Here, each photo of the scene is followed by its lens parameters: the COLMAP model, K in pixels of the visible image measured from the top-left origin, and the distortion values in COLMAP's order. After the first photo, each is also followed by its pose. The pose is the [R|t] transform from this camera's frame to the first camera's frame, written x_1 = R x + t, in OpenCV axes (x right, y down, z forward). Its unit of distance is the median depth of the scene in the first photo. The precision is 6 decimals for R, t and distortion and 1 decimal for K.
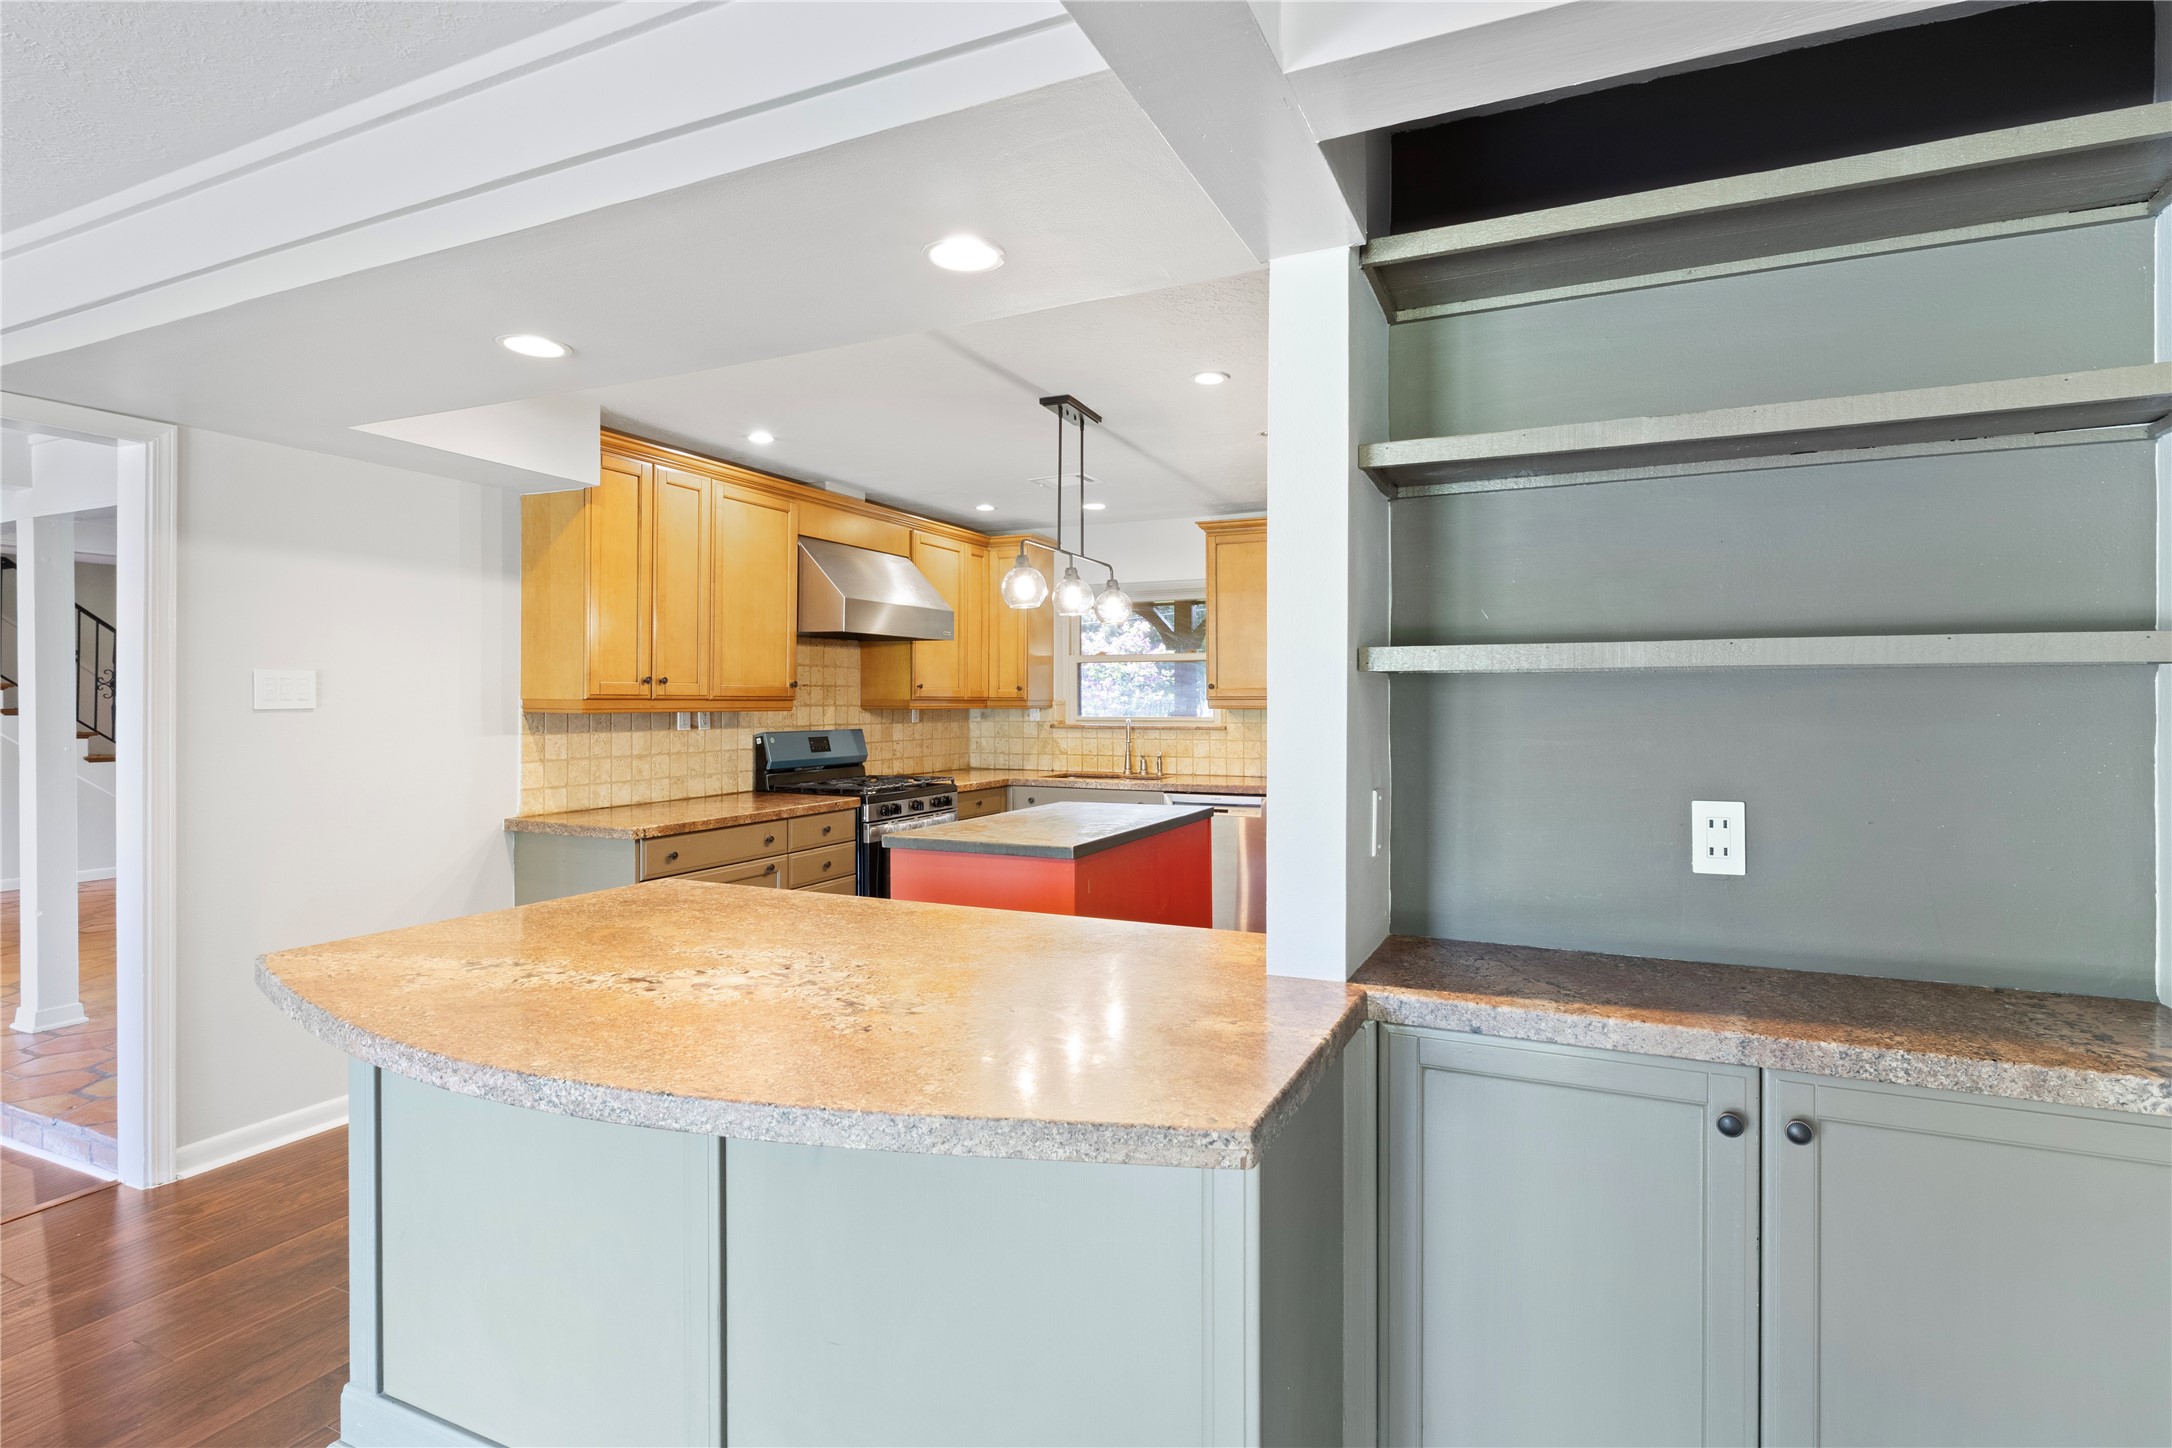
lens RADIAL K [[1072.3, 0, 1093.7], [0, 1072.3, 704.3], [0, 0, 1]] dist [-0.009044, 0.000748]
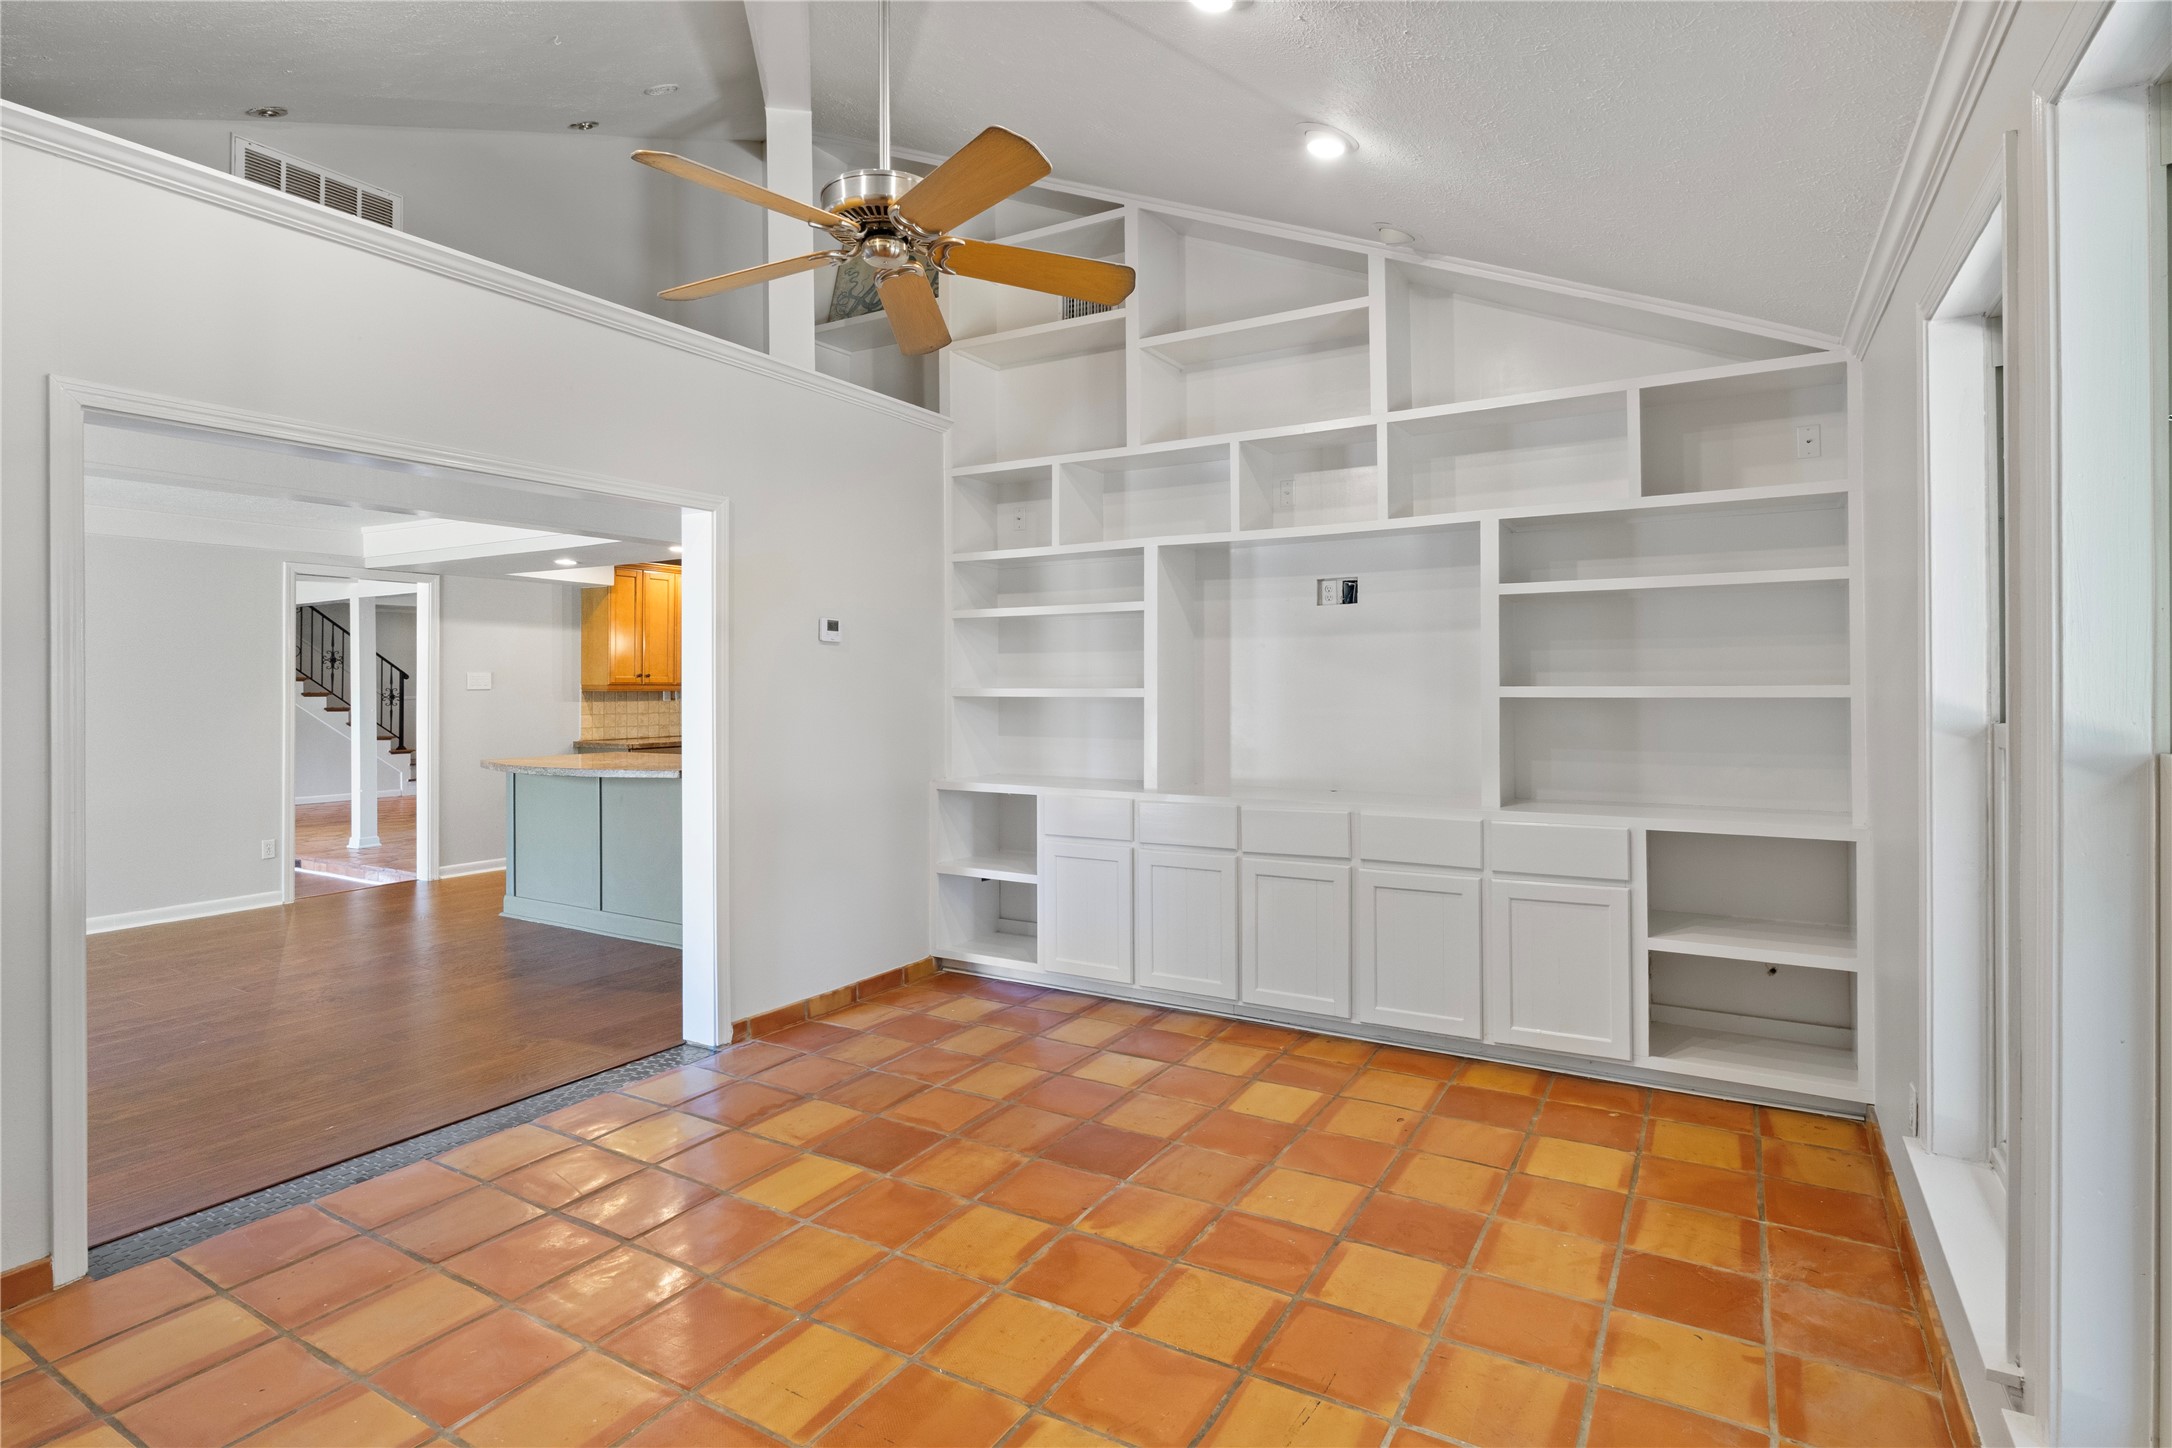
lens RADIAL K [[1072.3, 0, 1085.4], [0, 1072.3, 685.5], [0, 0, 1]] dist [-0.009044, 0.000748]
pose [[0.994837, -0.005055, -0.101361, 0.647573], [0.004660, 0.999981, -0.004131, 0.009246], [0.101380, 0.003637, 0.994841, -0.968560]]
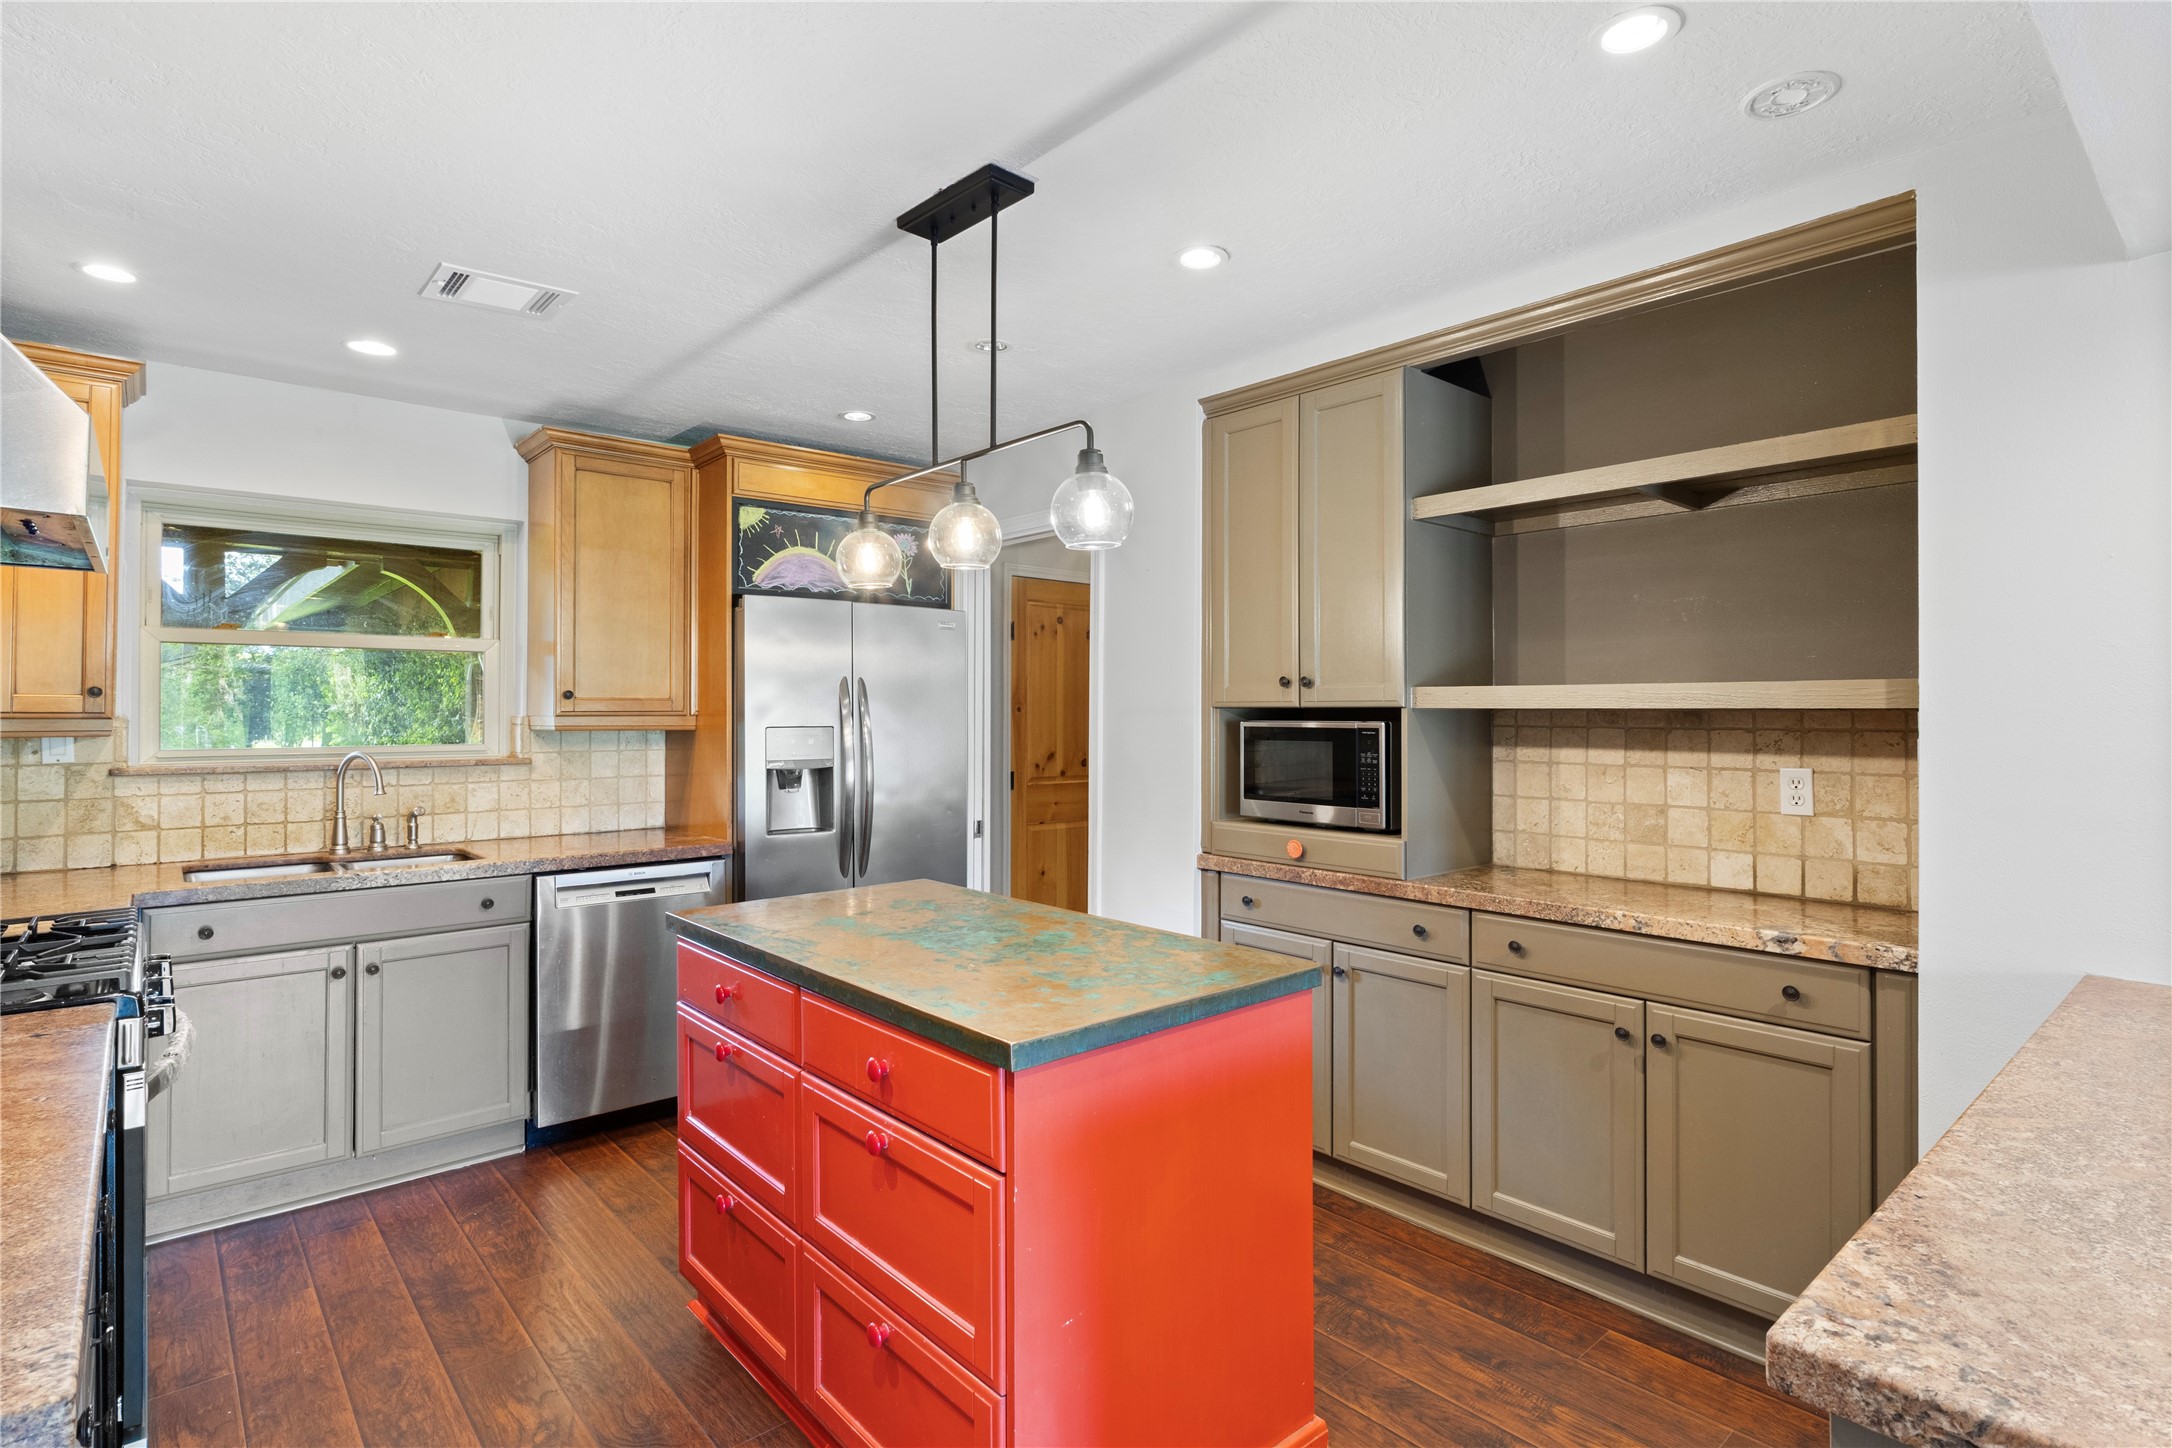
lens RADIAL K [[1072.3, 0, 1083.3], [0, 1072.3, 705.6], [0, 0, 1]] dist [-0.009044, 0.000748]
pose [[0.406623, 0.007365, 0.913567, -0.477712], [0.003998, 0.999944, -0.009841, -0.004935], [-0.913587, 0.007654, 0.406570, 0.673575]]
